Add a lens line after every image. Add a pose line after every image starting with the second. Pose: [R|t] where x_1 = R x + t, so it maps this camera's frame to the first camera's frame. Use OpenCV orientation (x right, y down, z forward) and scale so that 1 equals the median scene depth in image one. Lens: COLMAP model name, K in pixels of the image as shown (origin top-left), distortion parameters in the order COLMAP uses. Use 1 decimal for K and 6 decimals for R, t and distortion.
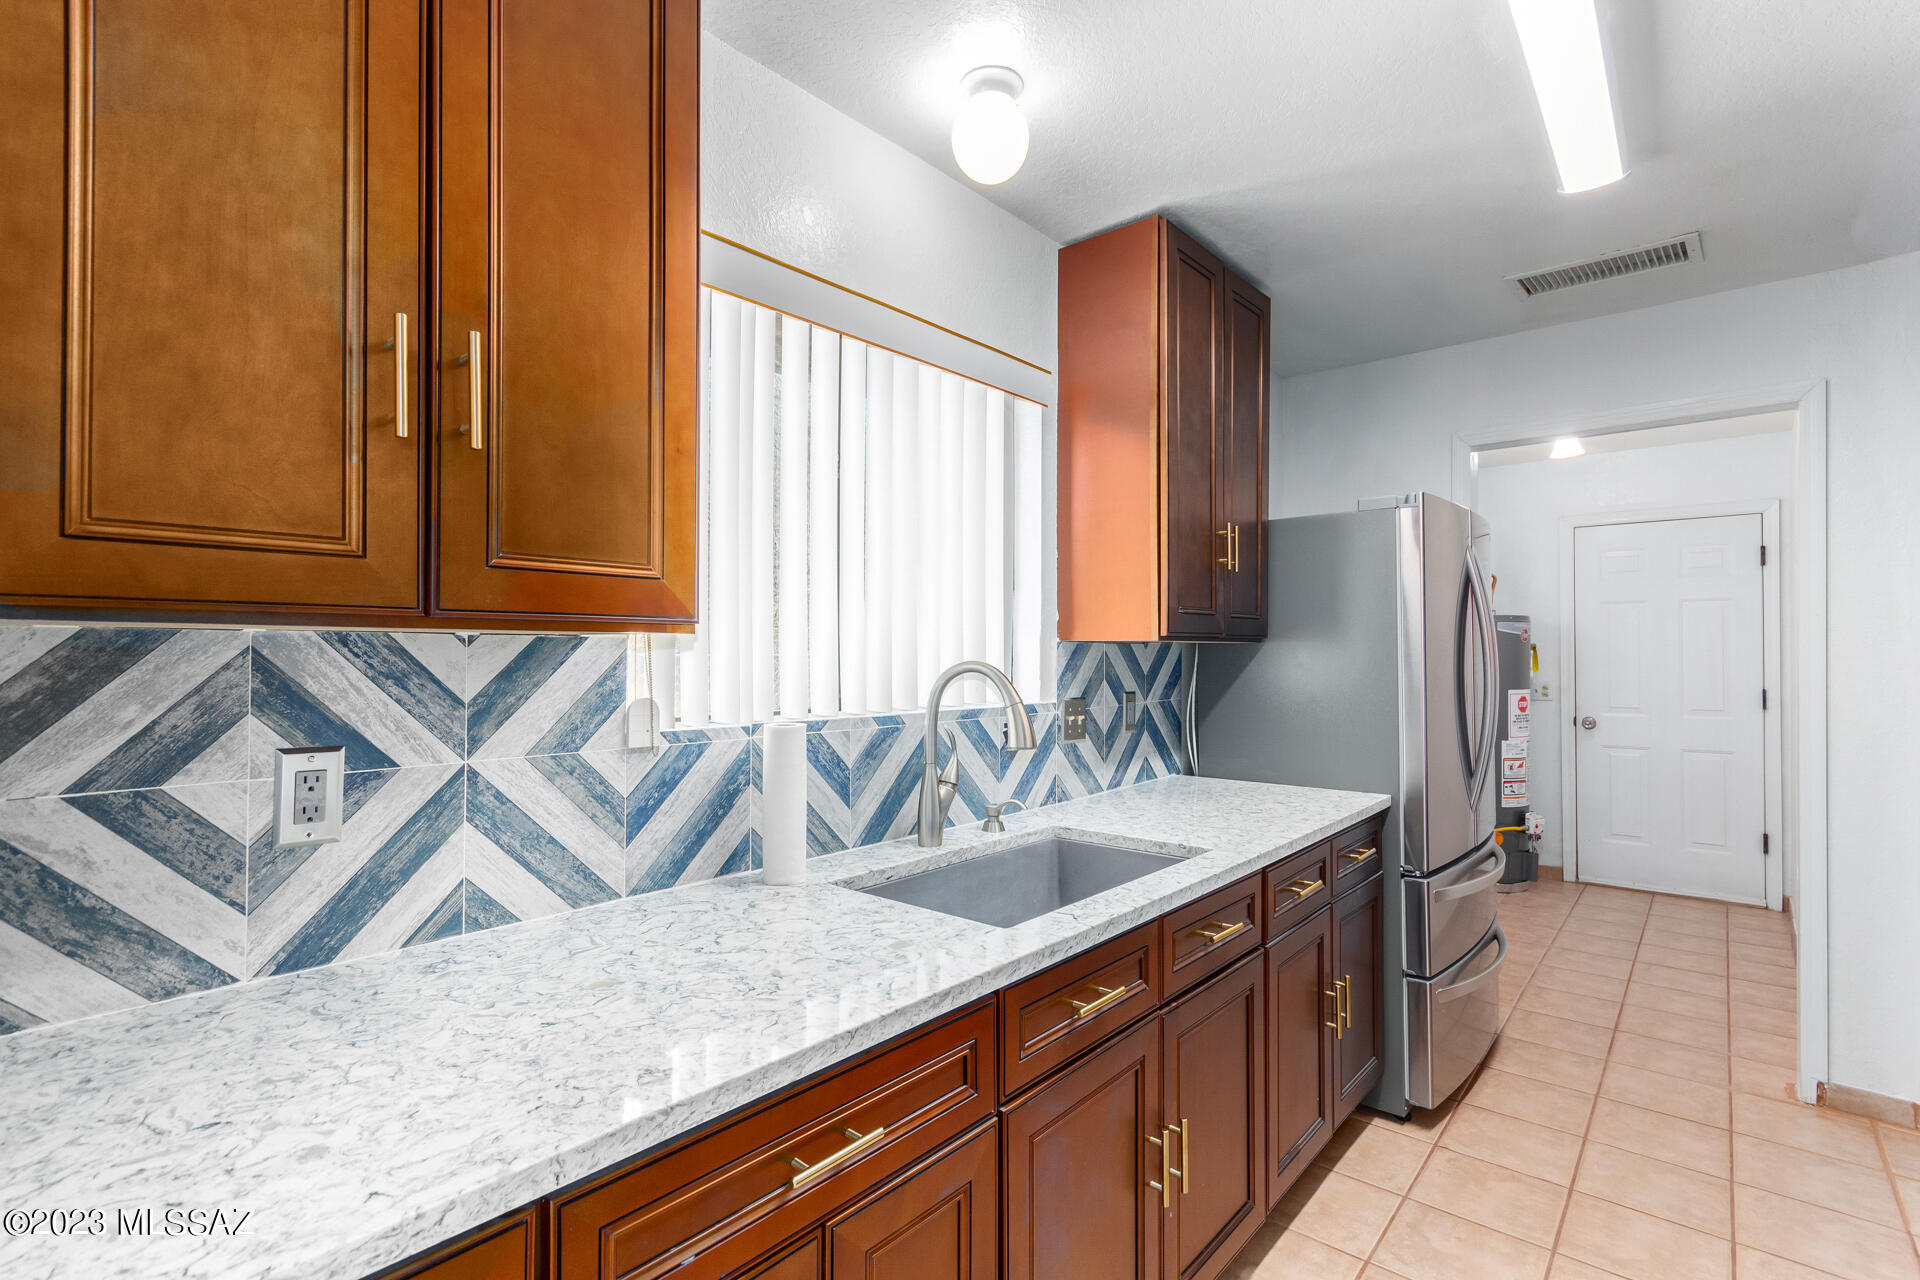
lens RADIAL K [[908.6, 0, 951.9], [0, 908.6, 639.6], [0, 0, 1]] dist [0.010446, -0.002202]
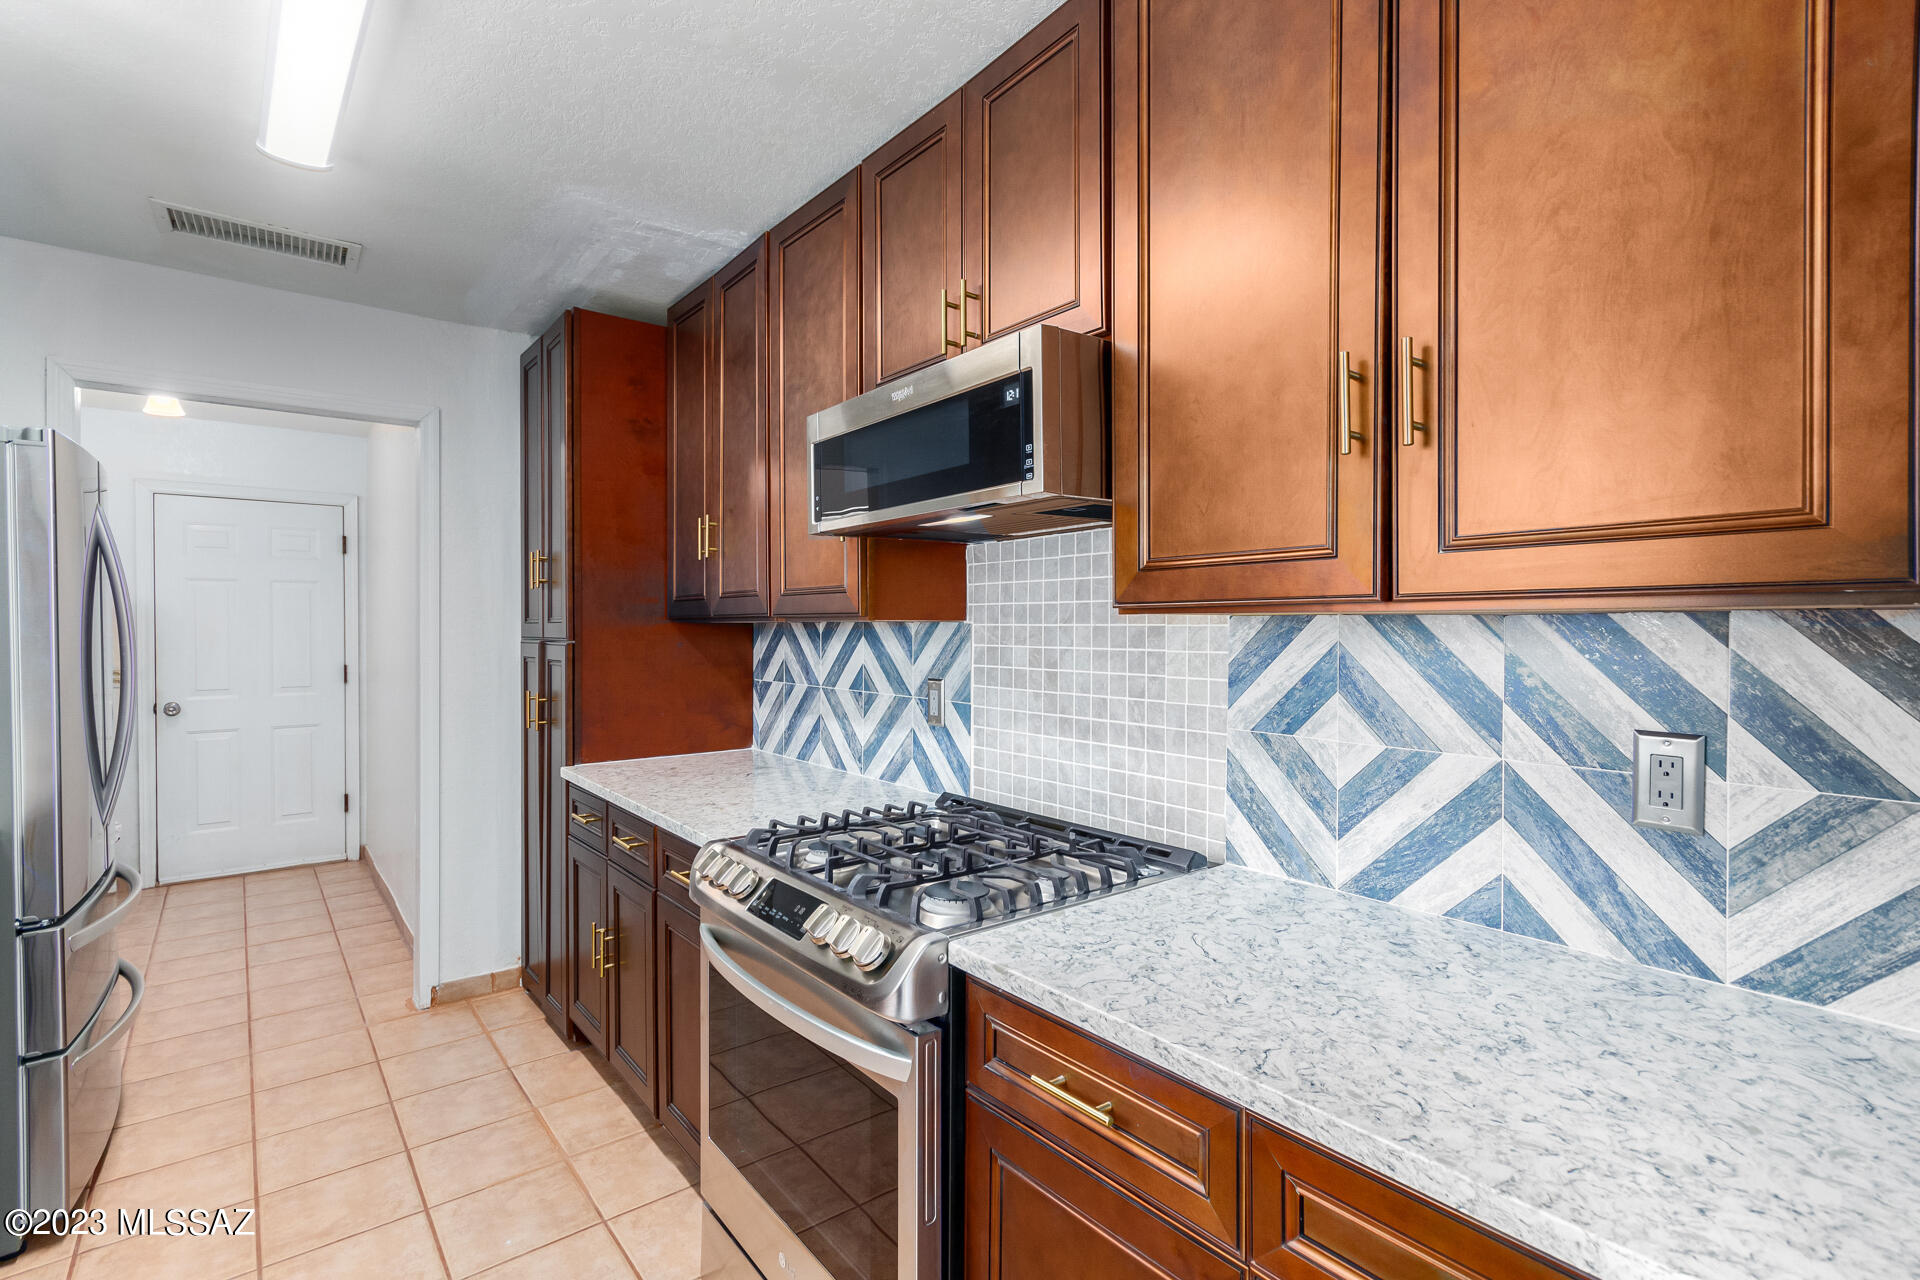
lens RADIAL K [[899.6, 0, 980.0], [0, 899.6, 623.0], [0, 0, 1]] dist [-0.002268, 0.003587]
pose [[0.178002, 0.004834, 0.984018, -0.088399], [-0.010322, 0.999942, -0.003045, -0.001849], [-0.983976, -0.009616, 0.178042, 0.075078]]
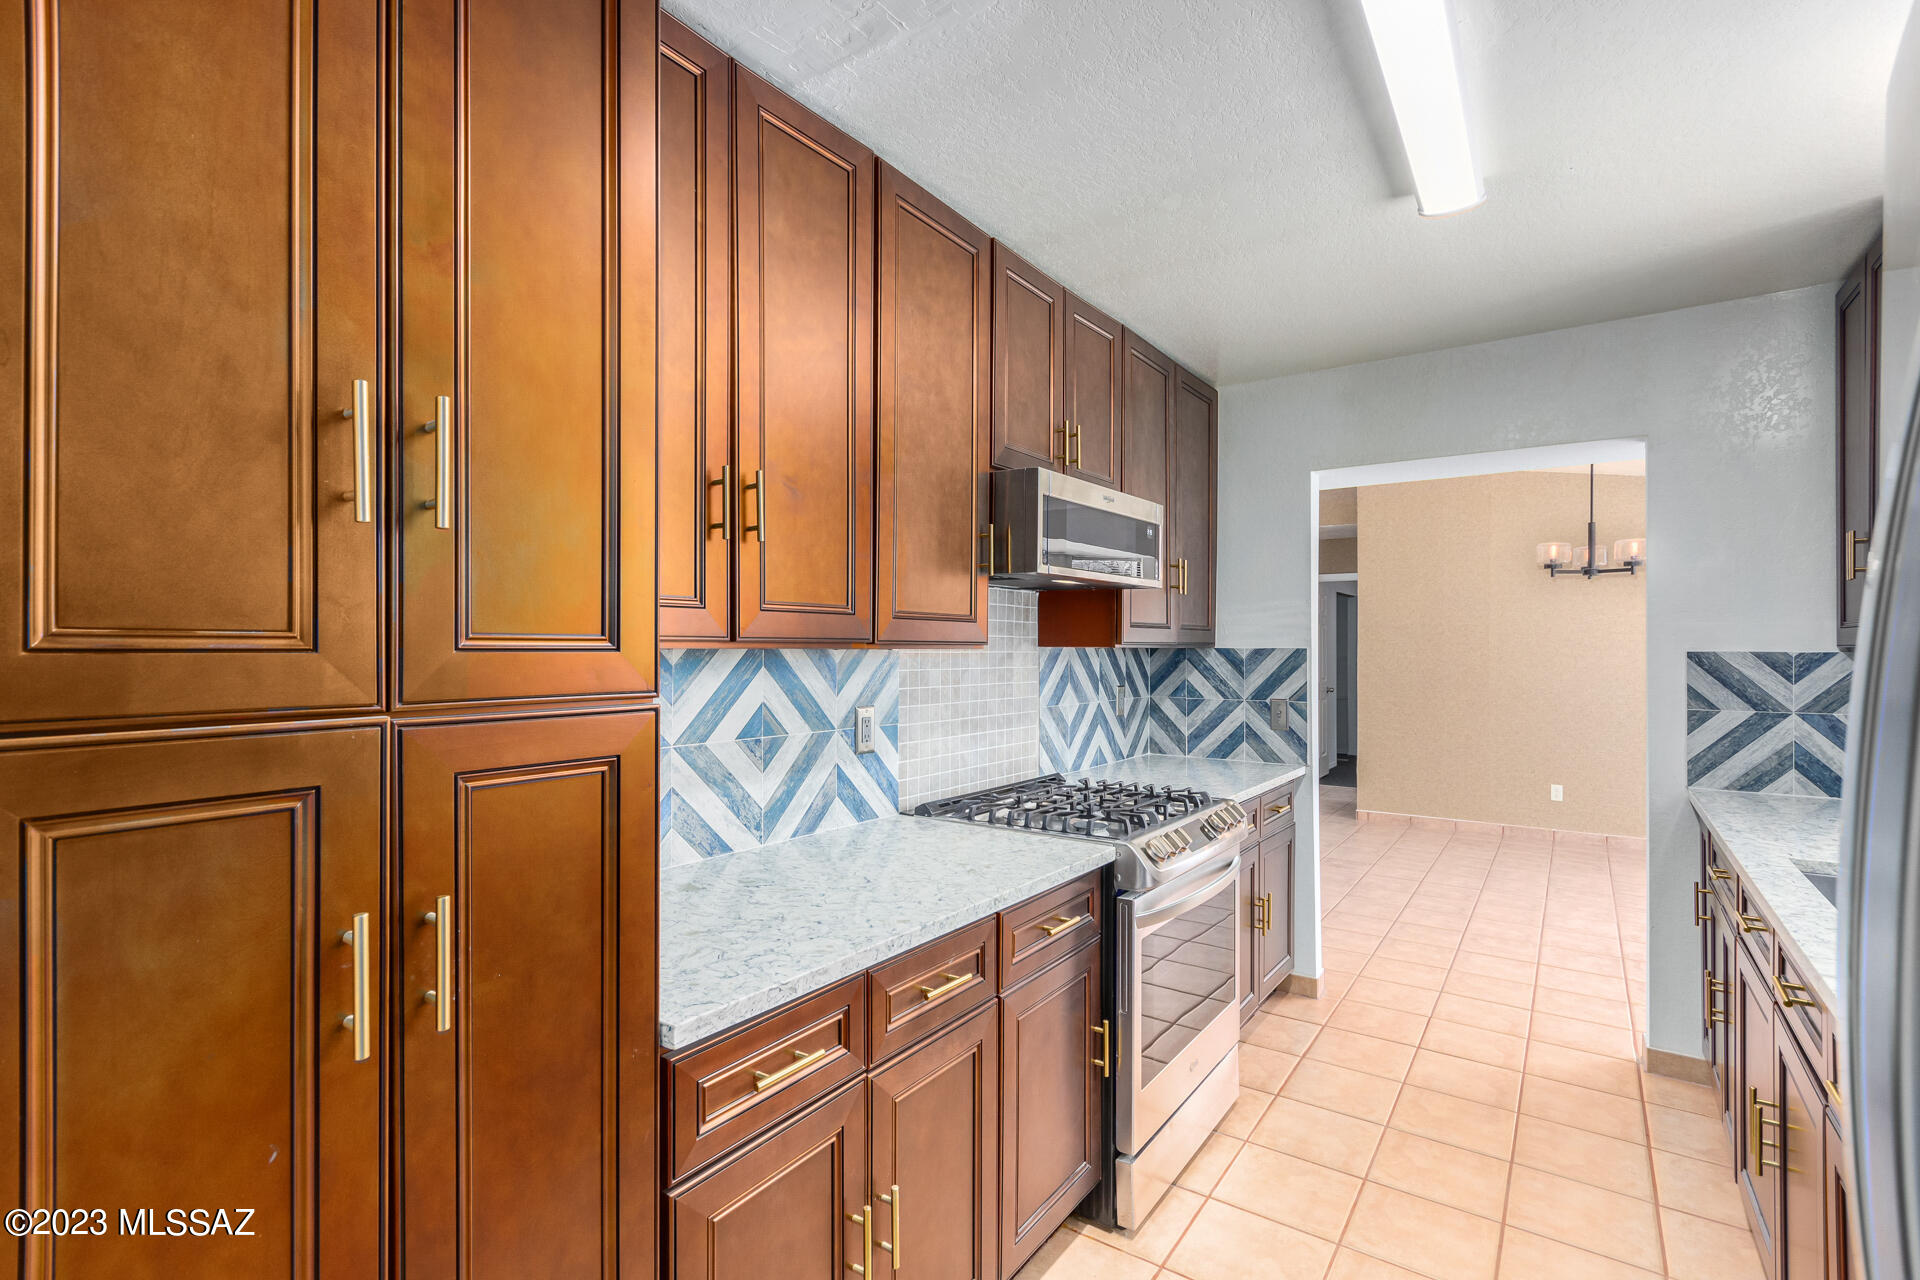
lens RADIAL K [[908.6, 0, 931.2], [0, 908.6, 648.4], [0, 0, 1]] dist [0.010446, -0.002202]
pose [[-0.996573, -0.002578, -0.082683, 0.730053], [-0.001899, 0.999964, -0.008289, 0.000979], [0.082701, -0.008103, -0.996541, 1.101746]]
